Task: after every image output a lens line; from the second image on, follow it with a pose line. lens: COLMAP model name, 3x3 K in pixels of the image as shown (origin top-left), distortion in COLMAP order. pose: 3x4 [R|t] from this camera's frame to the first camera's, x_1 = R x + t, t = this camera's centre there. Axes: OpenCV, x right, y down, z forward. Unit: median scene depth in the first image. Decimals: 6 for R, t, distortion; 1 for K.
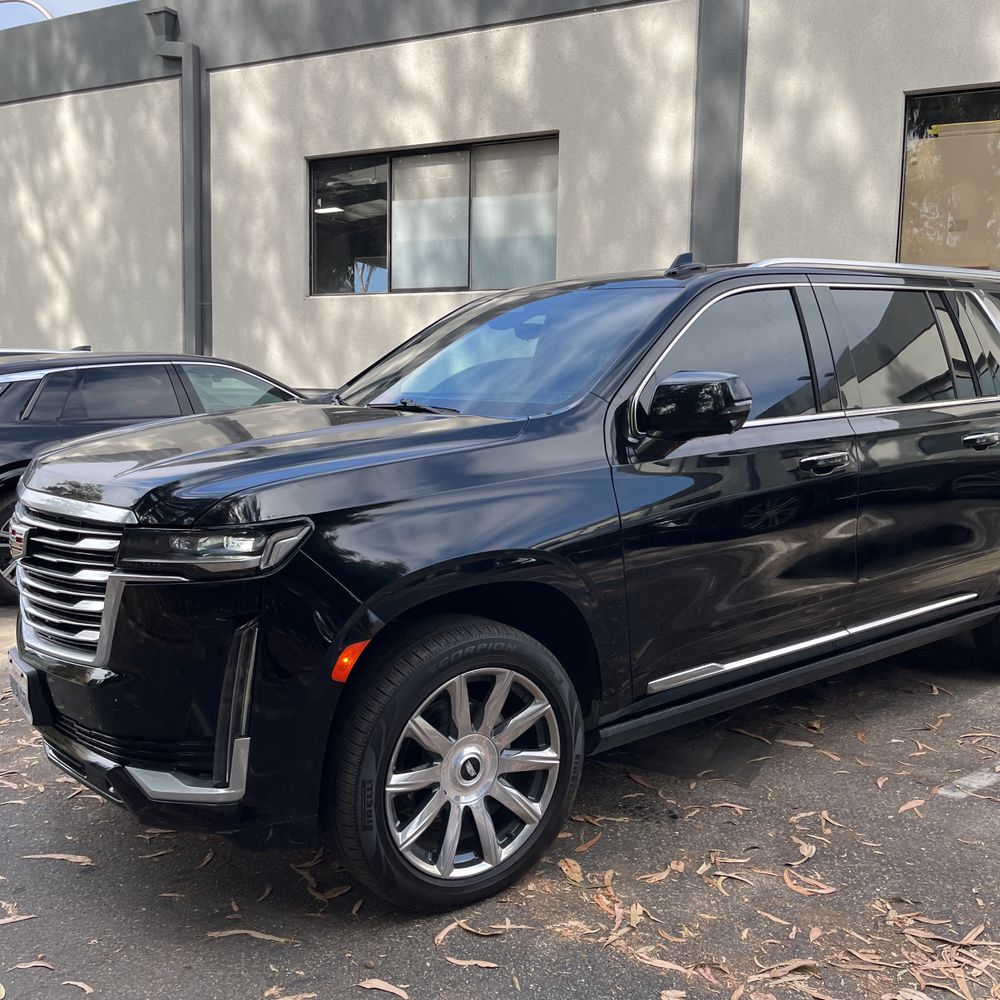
lens RADIAL K [[1035.8, 0, 508.7], [0, 1035.8, 500.6], [0, 0, 1]] dist [0.018792, 0.000287]
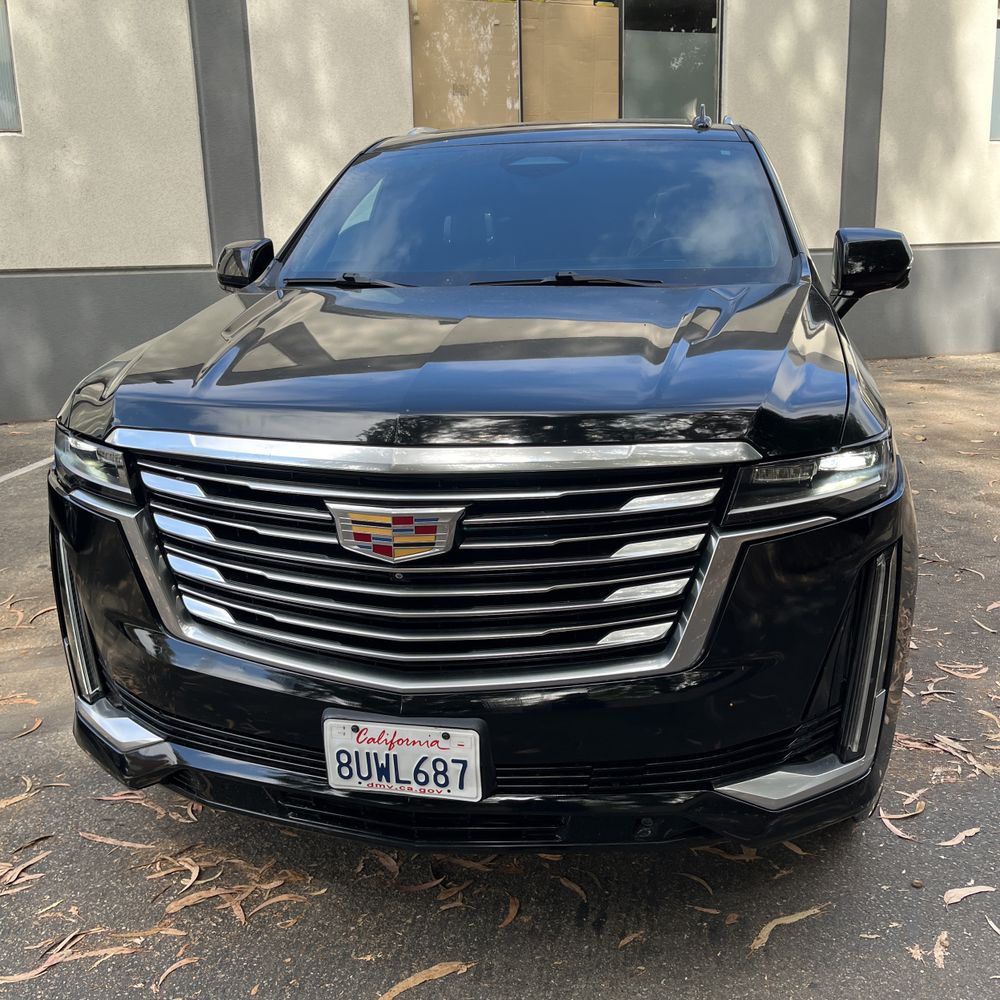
lens RADIAL K [[1031.3, 0, 447.8], [0, 1031.3, 497.5], [0, 0, 1]] dist [0.018442, -0.003827]
pose [[0.720354, -0.192945, 0.666230, -0.271388], [0.110253, 0.980170, 0.164655, -0.025103], [-0.684788, -0.045156, 0.727342, 0.172976]]
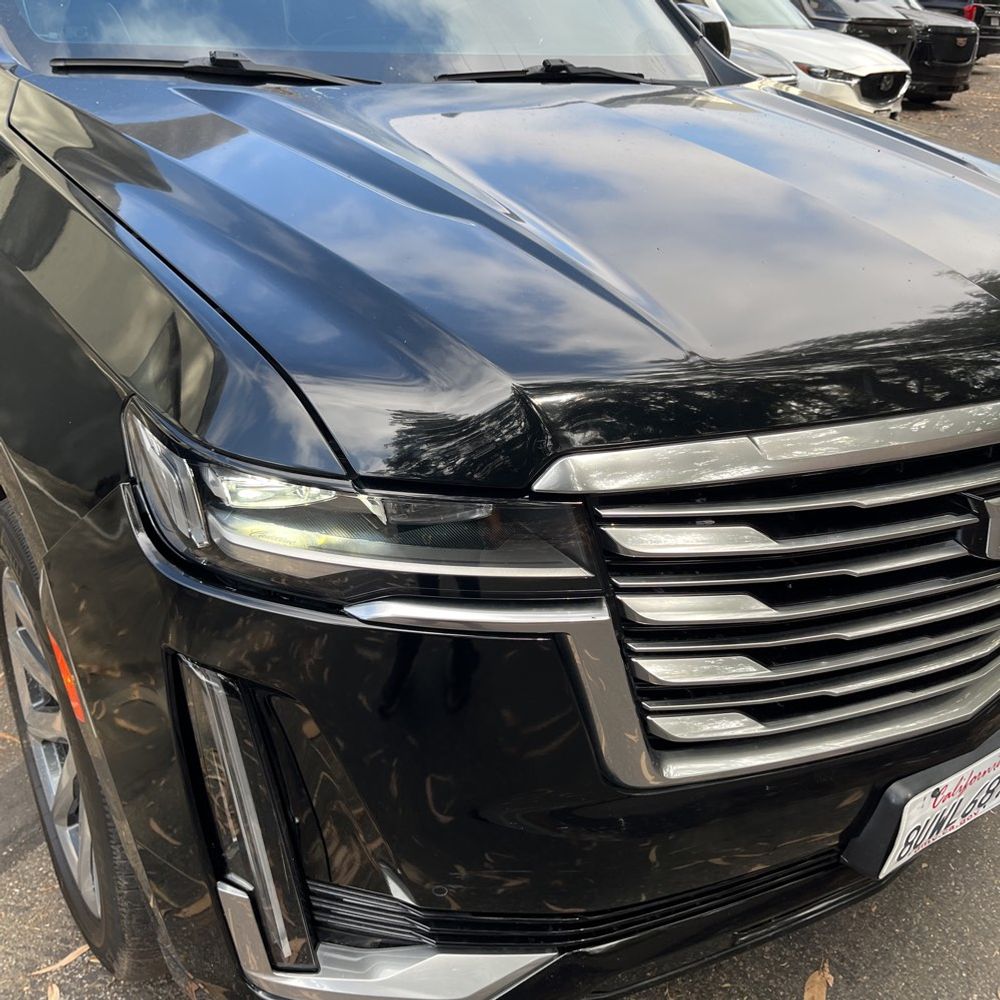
lens RADIAL K [[1035.8, 0, 508.7], [0, 1035.8, 500.6], [0, 0, 1]] dist [0.018792, 0.000287]
pose [[-0.029167, -0.454412, 0.890314, -0.265260], [0.066168, 0.887862, 0.455328, -0.053536], [-0.997382, 0.072191, 0.004171, 0.385268]]
